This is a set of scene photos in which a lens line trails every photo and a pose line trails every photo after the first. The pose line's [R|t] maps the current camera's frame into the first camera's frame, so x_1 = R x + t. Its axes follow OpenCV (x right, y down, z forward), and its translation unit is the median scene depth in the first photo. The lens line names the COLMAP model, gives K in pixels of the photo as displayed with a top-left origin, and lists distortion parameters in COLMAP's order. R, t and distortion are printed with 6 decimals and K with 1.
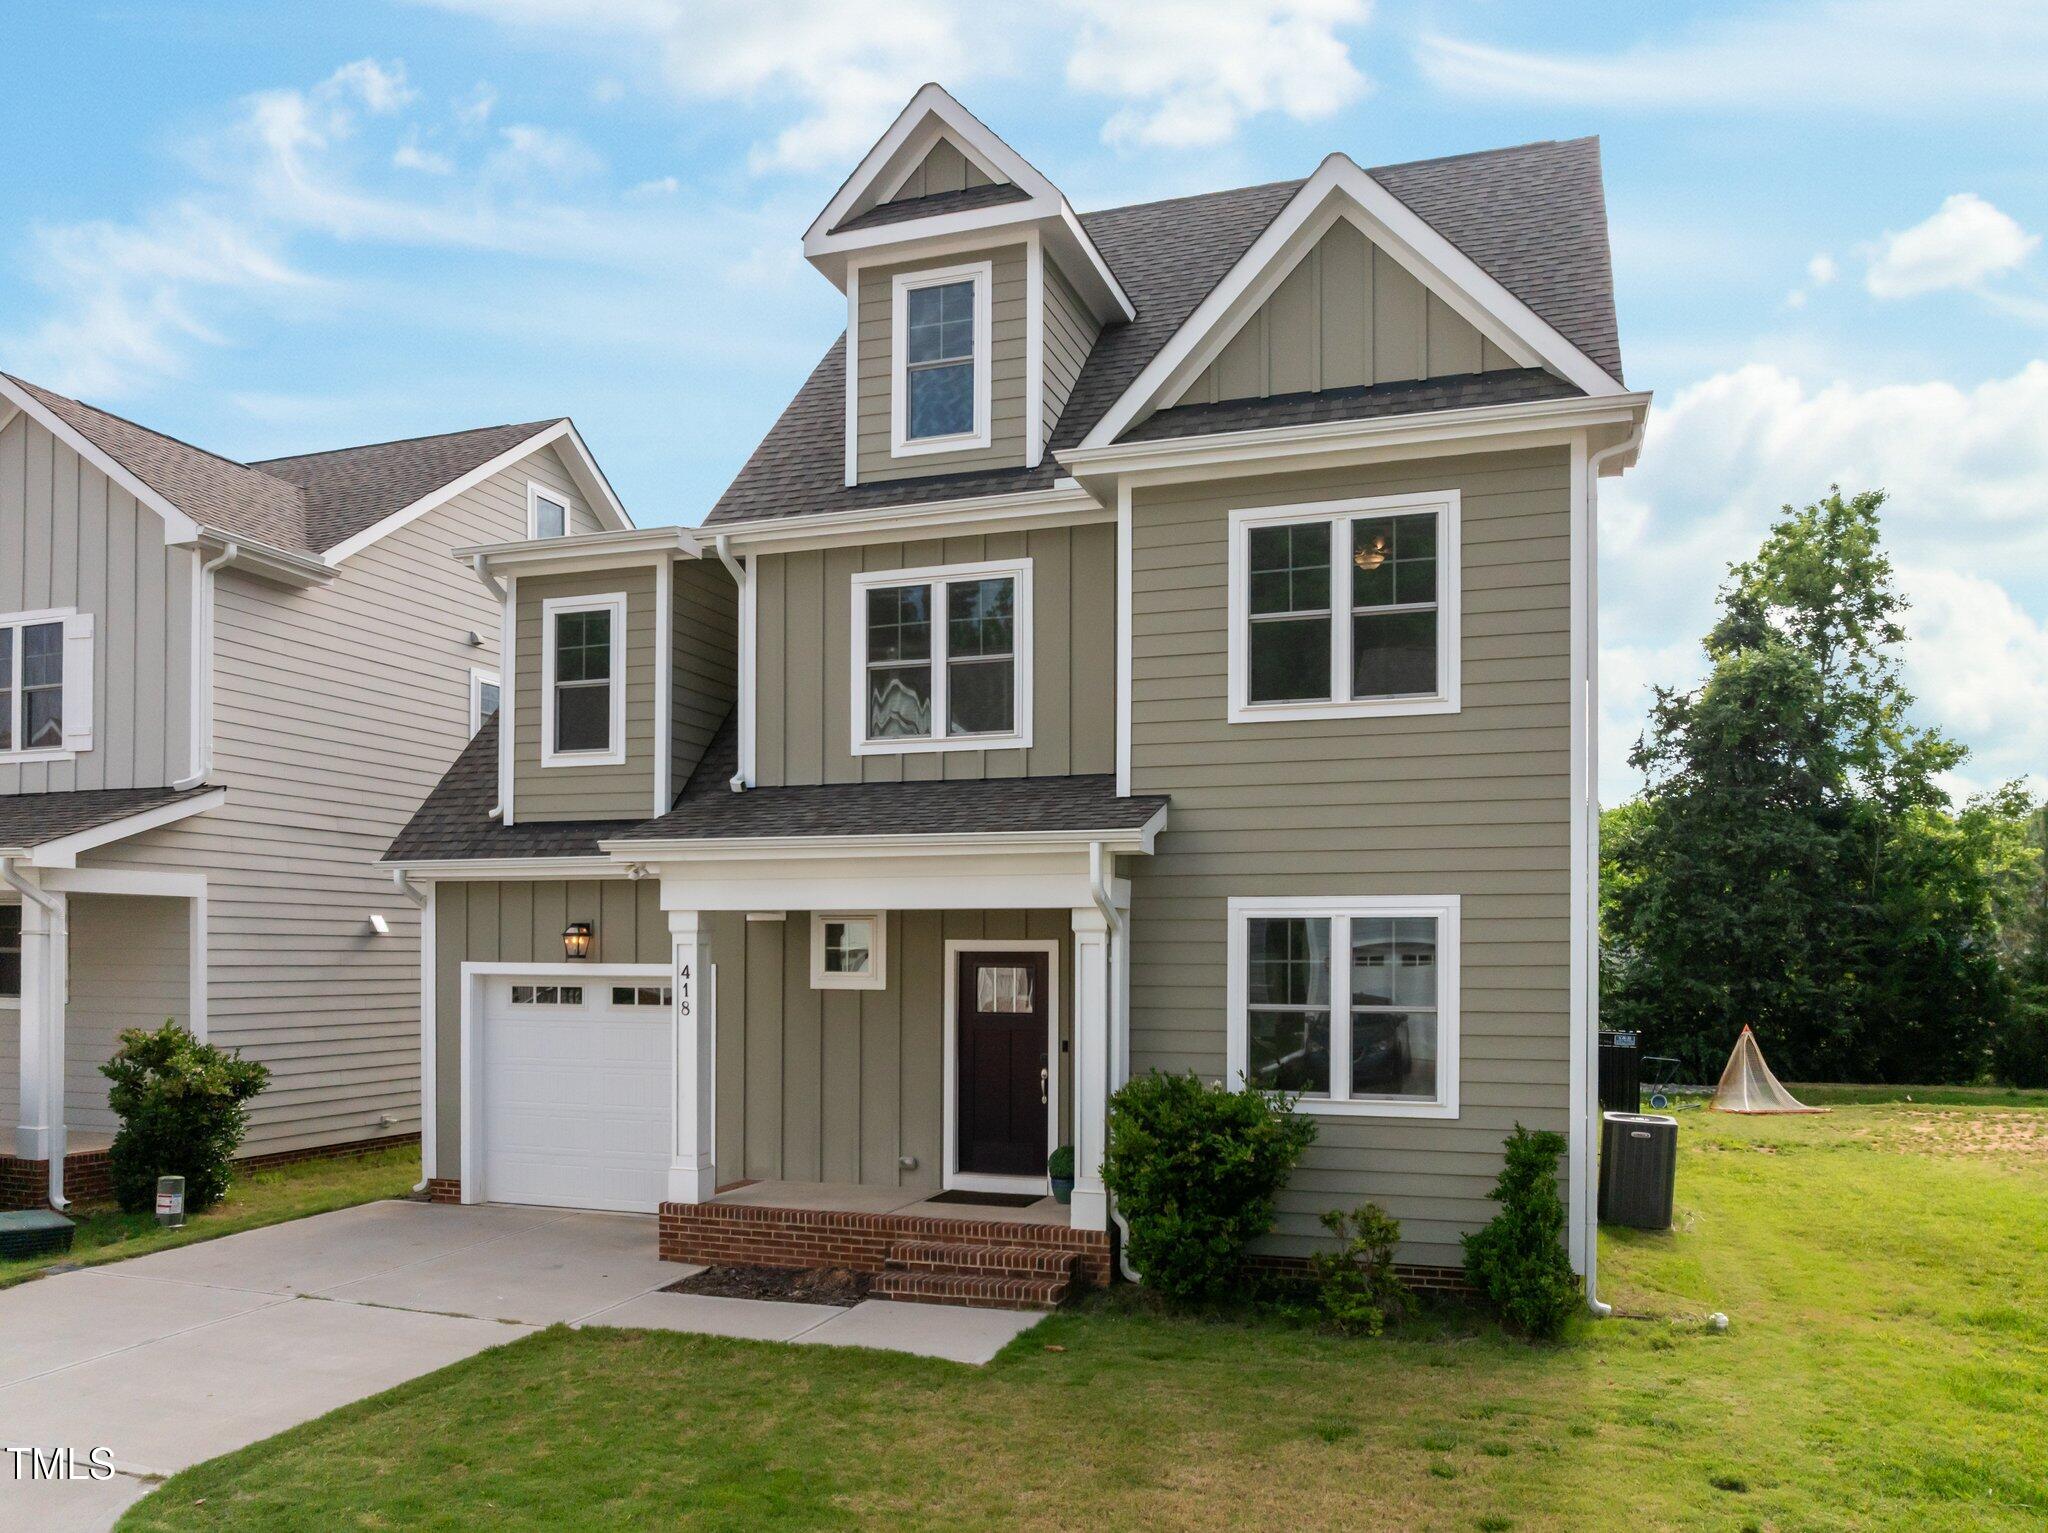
lens RADIAL K [[1506.1, 0, 1021.3], [0, 1506.1, 960.8], [0, 0, 1]] dist [-0.038305, -0.009989]
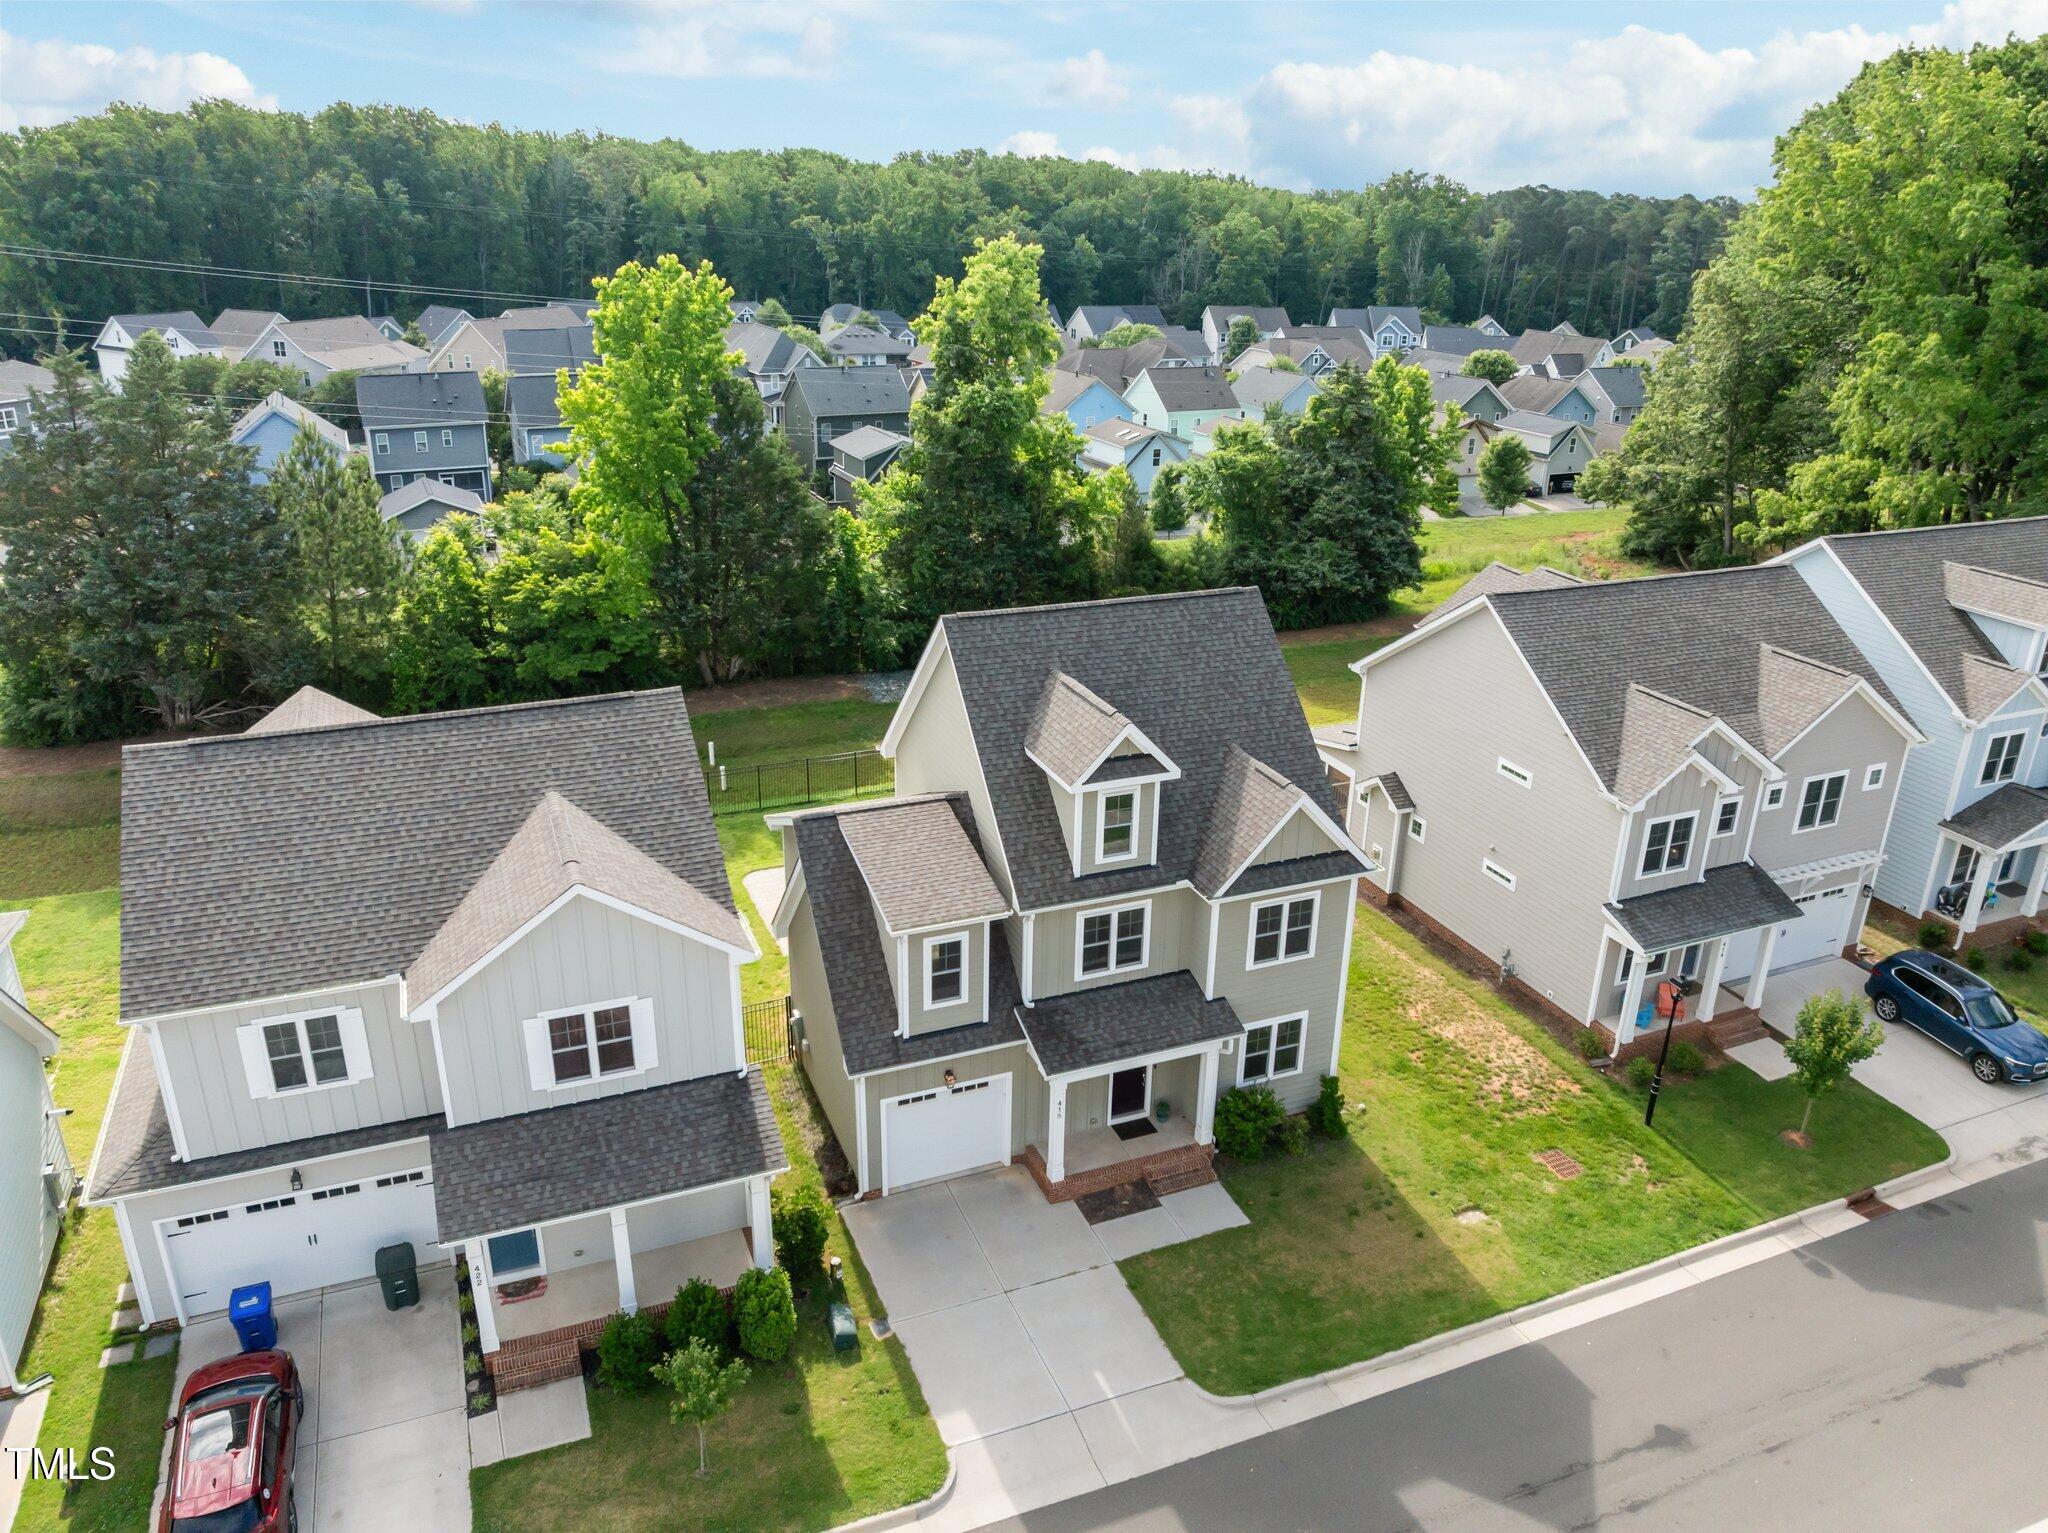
lens RADIAL K [[1450.0, 0, 1015.6], [0, 1450.0, 749.6], [0, 0, 1]] dist [-0.034541, -0.000682]
pose [[0.750909, -0.234061, 0.617537, -1.633587], [-0.007727, 0.931909, 0.362611, -1.414282], [-0.660361, -0.277059, 0.697970, -0.448017]]
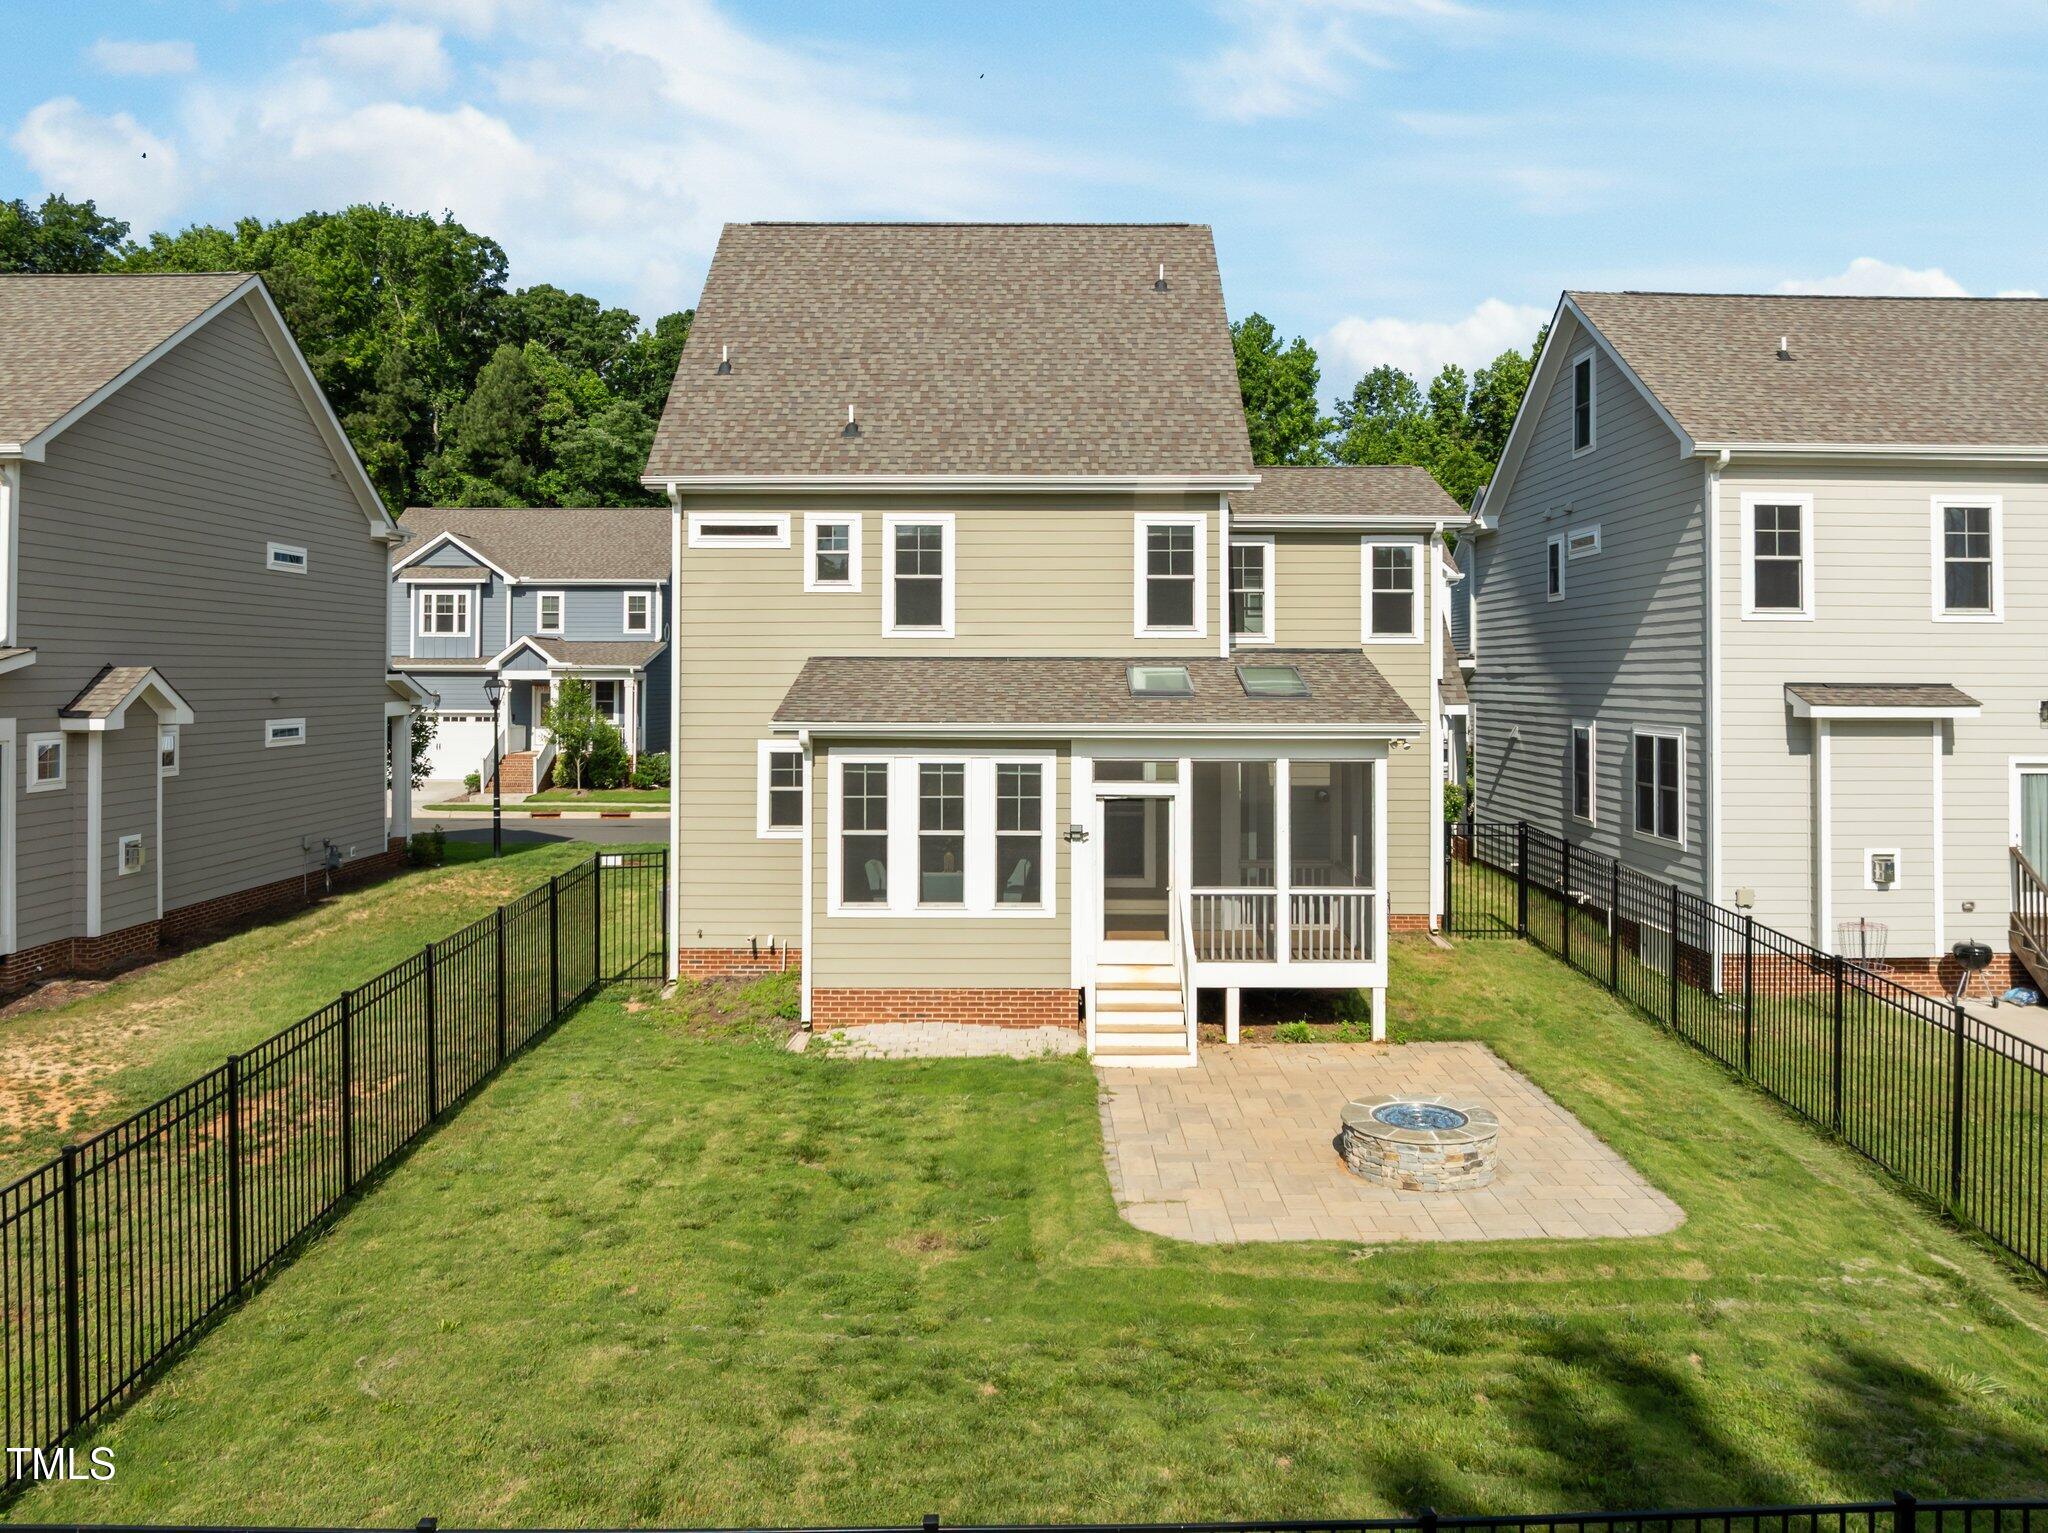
lens RADIAL K [[1456.4, 0, 1011.9], [0, 1456.4, 658.8], [0, 0, 1]] dist [-0.003692, -0.036738]
pose [[-0.947283, -0.009123, -0.320269, 0.740252], [-0.005738, 0.999917, -0.011512, -0.109399], [0.320348, -0.009067, -0.947257, 3.176923]]
